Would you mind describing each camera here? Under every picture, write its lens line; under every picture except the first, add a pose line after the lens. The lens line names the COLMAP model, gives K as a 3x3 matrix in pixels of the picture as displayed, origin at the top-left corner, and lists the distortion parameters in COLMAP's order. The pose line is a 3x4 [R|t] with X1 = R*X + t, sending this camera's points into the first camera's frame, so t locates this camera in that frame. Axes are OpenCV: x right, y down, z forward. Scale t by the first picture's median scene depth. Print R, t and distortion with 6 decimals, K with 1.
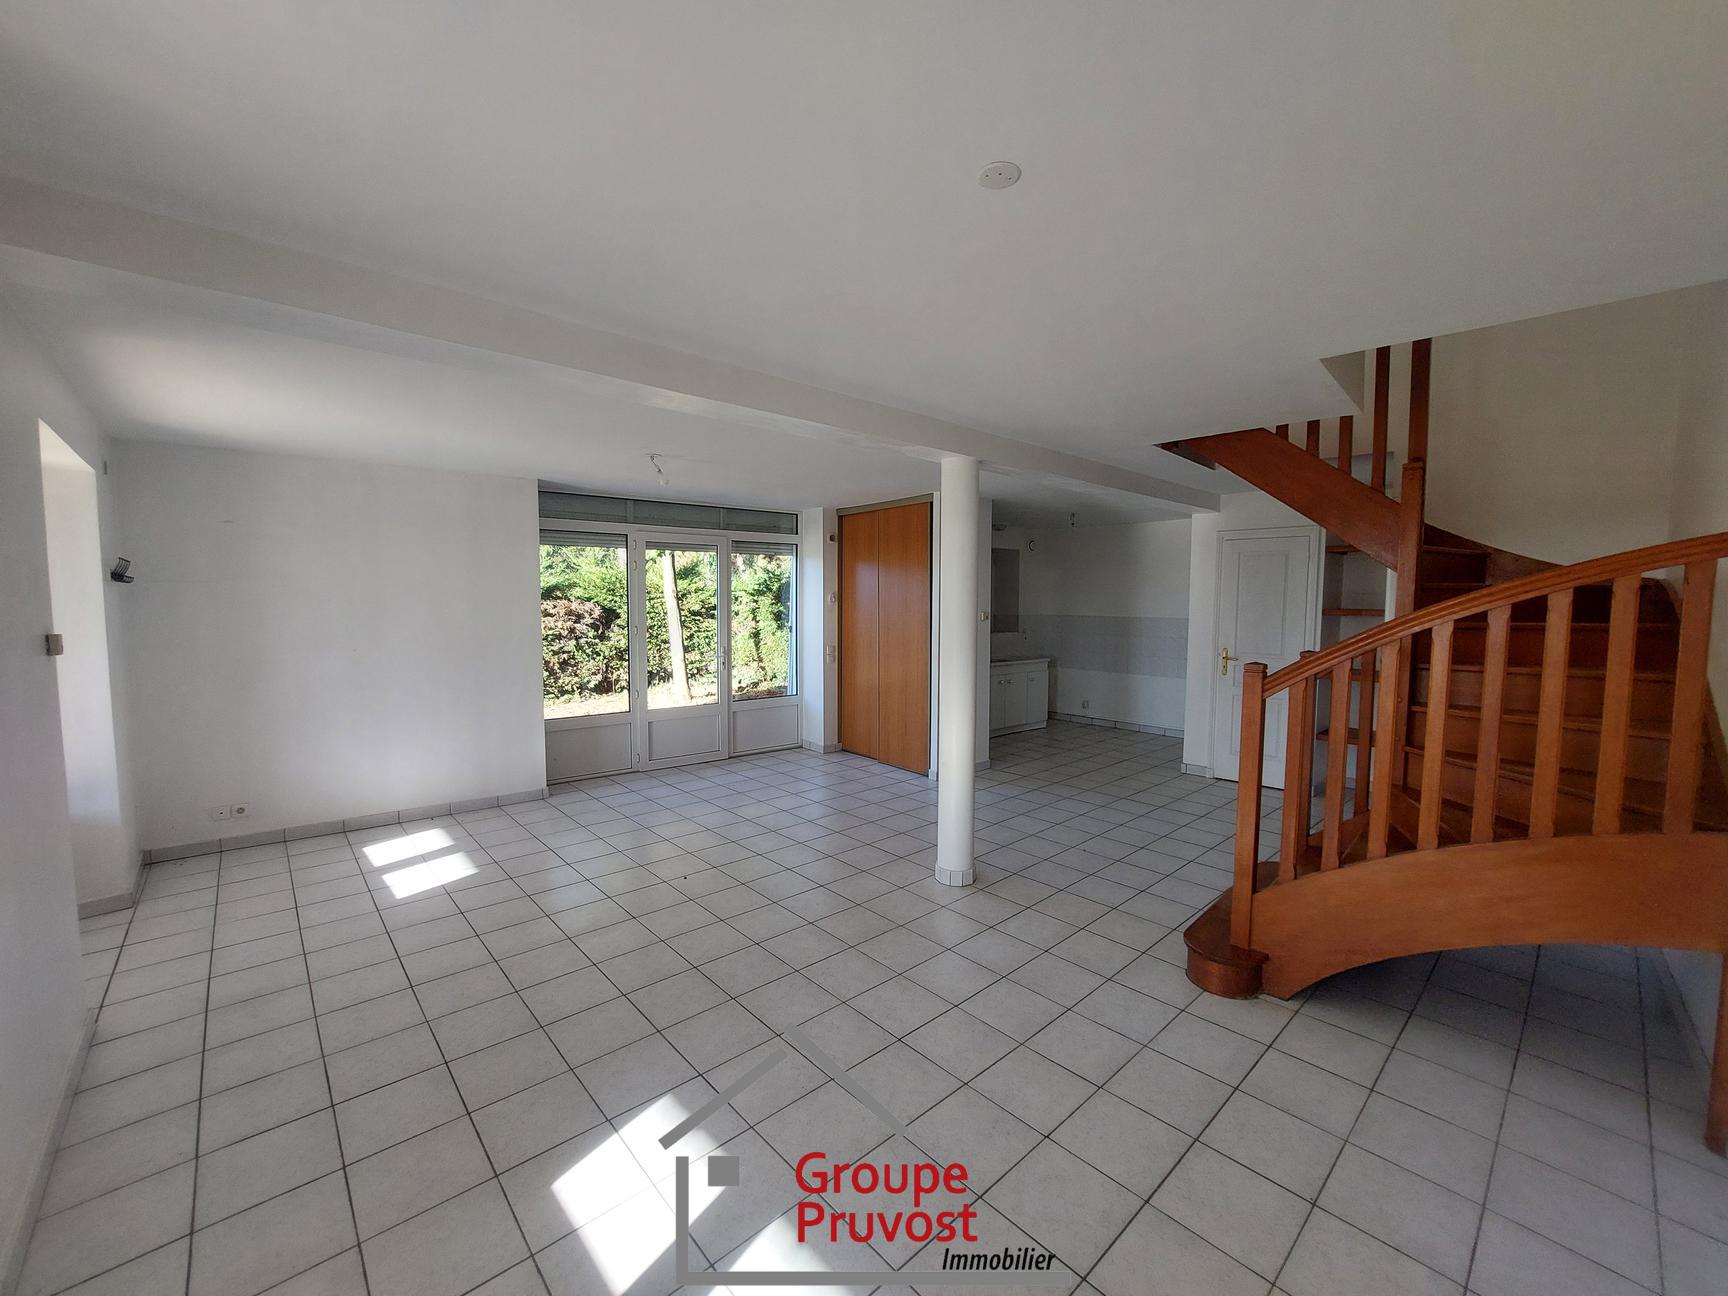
lens RADIAL K [[694.1, 0, 878.3], [0, 694.1, 649.7], [0, 0, 1]] dist [-0.001955, -0.000417]
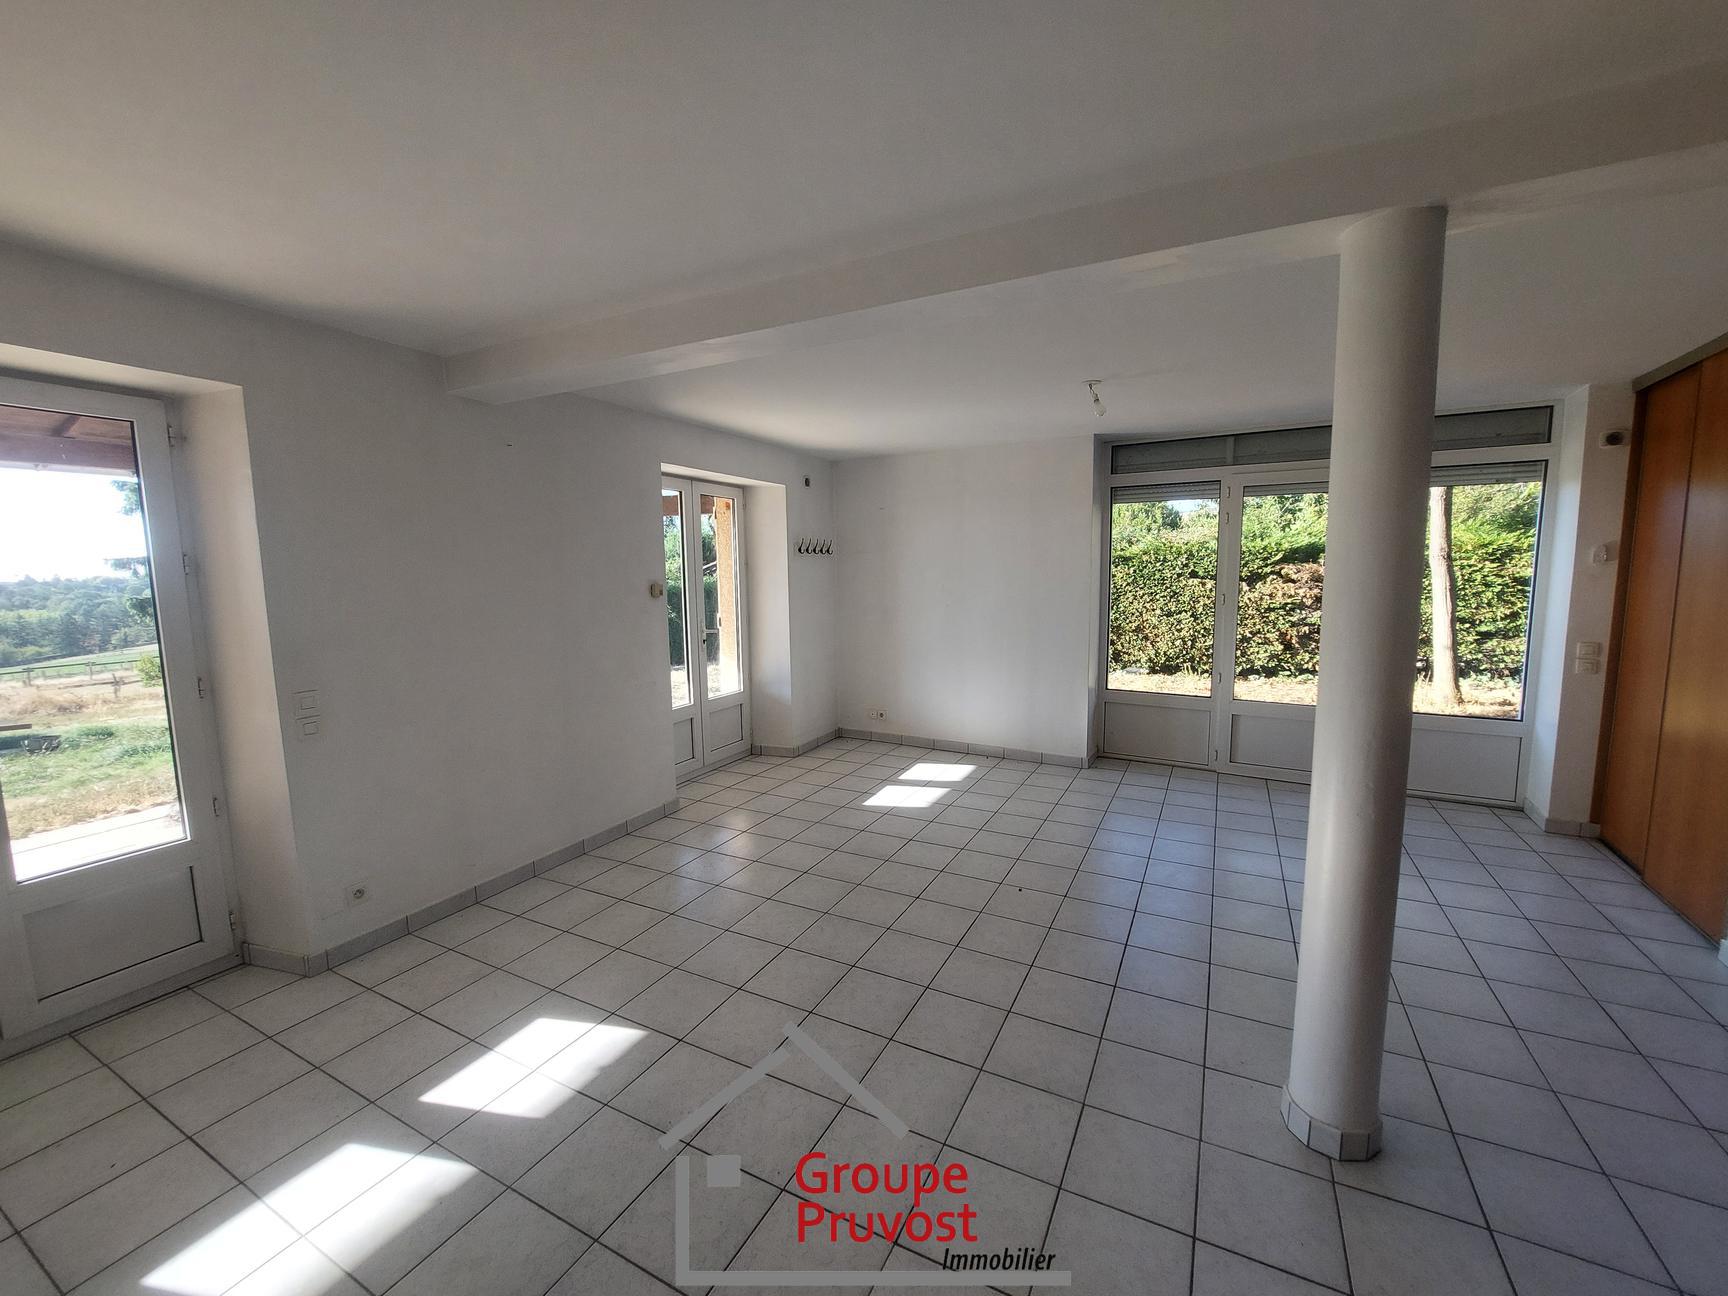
lens RADIAL K [[694.1, 0, 878.2], [0, 694.1, 645.5], [0, 0, 1]] dist [-0.001955, -0.000417]
pose [[0.366794, 0.097678, -0.925160, 0.256802], [-0.059015, 0.994913, 0.081645, -0.016026], [0.928428, 0.024651, 0.370693, 0.326722]]
